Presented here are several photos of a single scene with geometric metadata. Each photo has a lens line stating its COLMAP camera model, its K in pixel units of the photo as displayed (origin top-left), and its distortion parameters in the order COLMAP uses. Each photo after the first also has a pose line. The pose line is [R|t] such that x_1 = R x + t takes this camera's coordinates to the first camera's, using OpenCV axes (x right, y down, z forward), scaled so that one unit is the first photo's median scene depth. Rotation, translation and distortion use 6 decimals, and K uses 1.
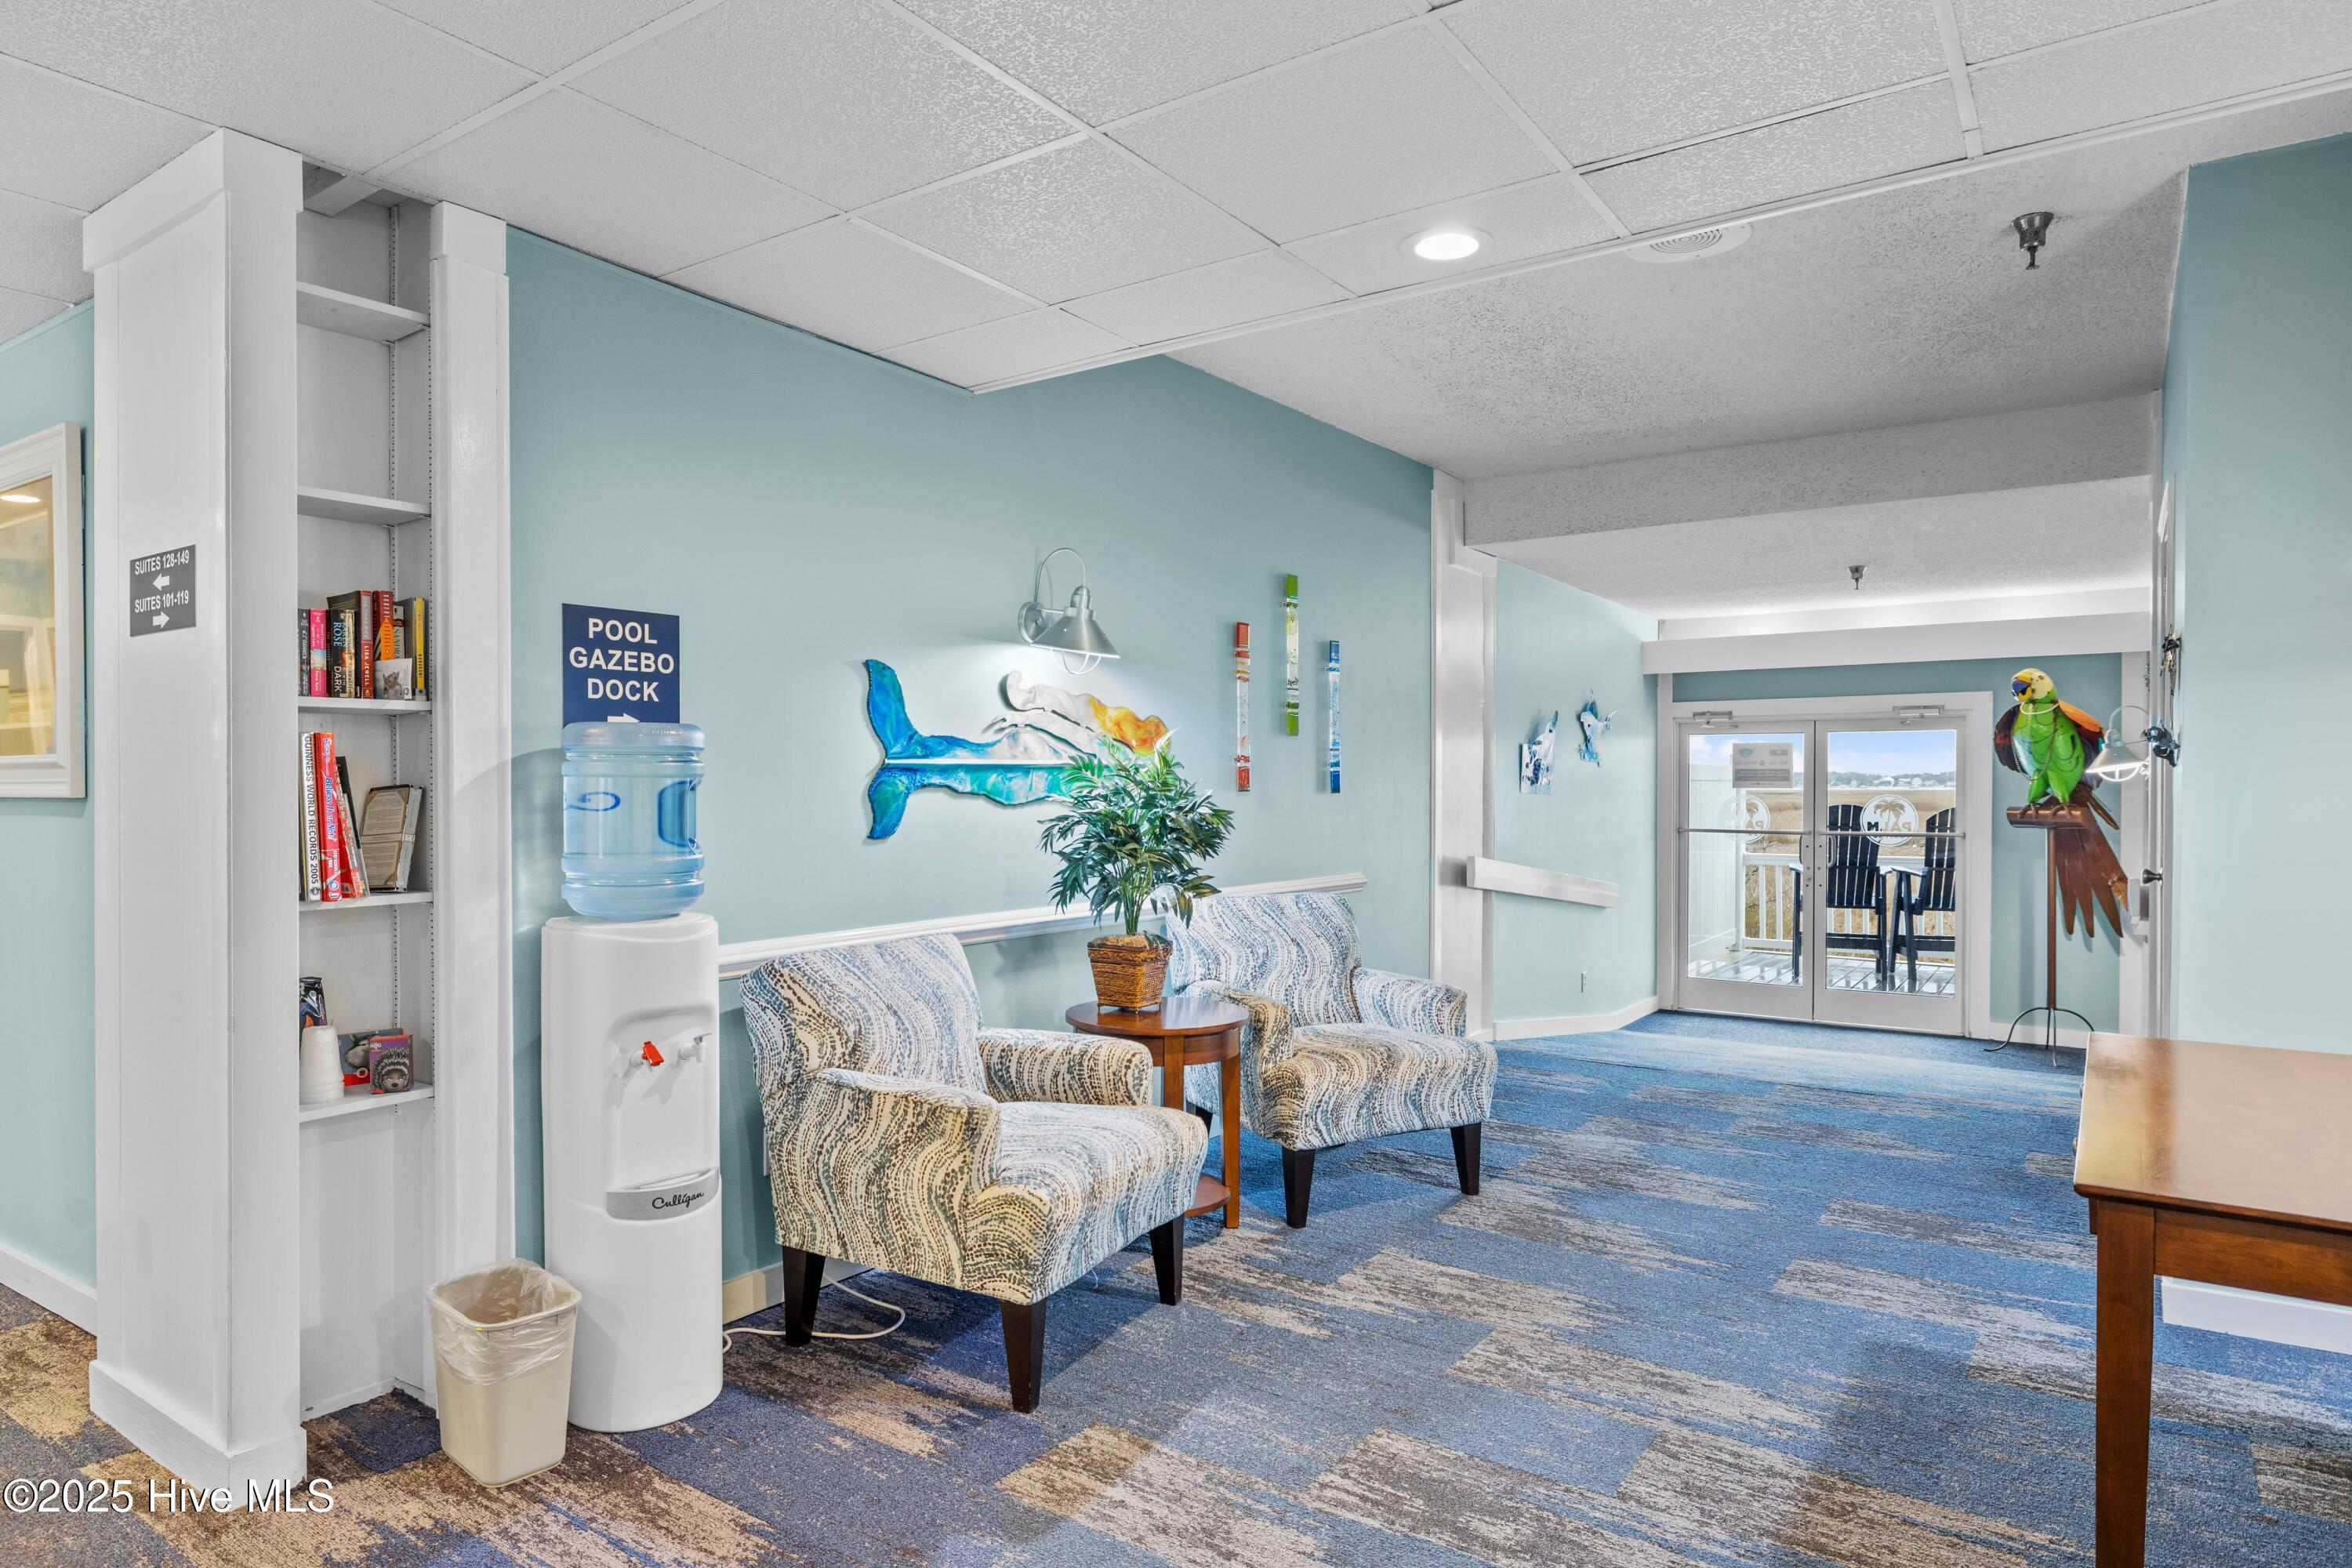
lens RADIAL K [[1398.3, 0, 1171.0], [0, 1398.3, 786.4], [0, 0, 1]] dist [-0.005700, 0.000236]
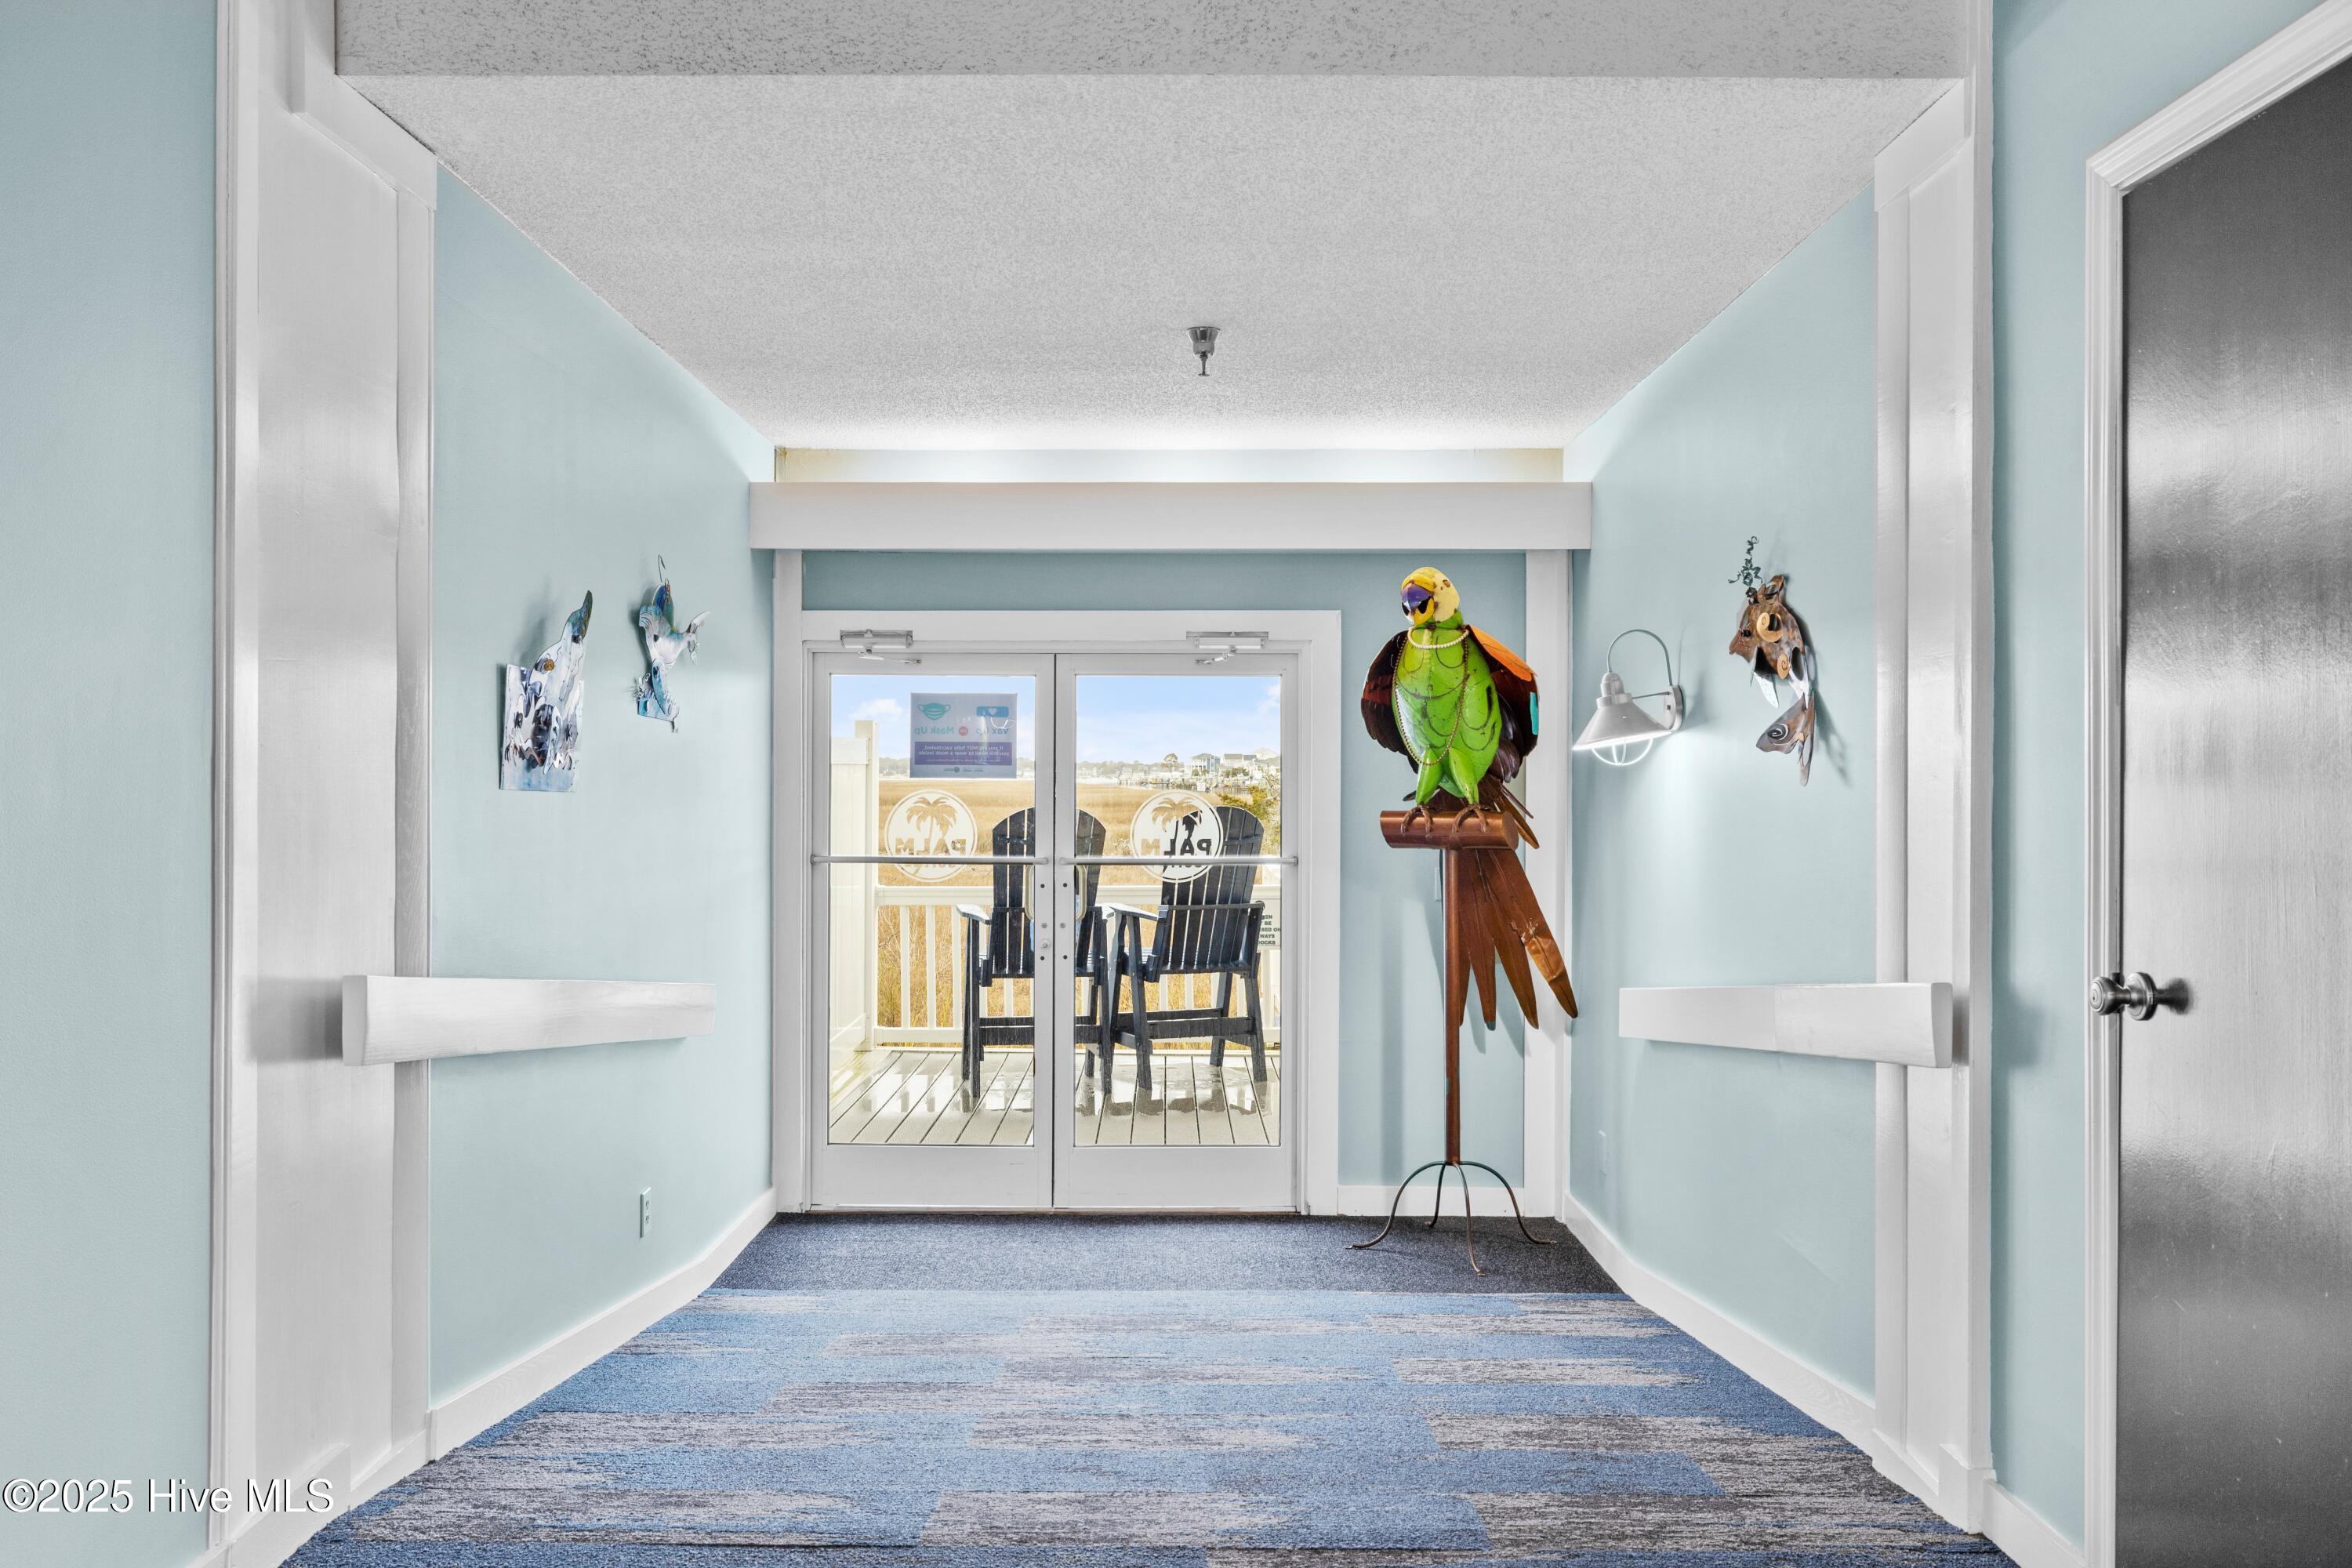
lens RADIAL K [[1894.1, 0, 1173.8], [0, 1894.1, 775.1], [0, 0, 1]] dist [0.015509, 0.001022]
pose [[0.829046, 0.001904, 0.559177, 0.094484], [-0.002033, 0.999998, -0.000391, 0.000252], [-0.559176, -0.000813, 0.829048, 0.393051]]
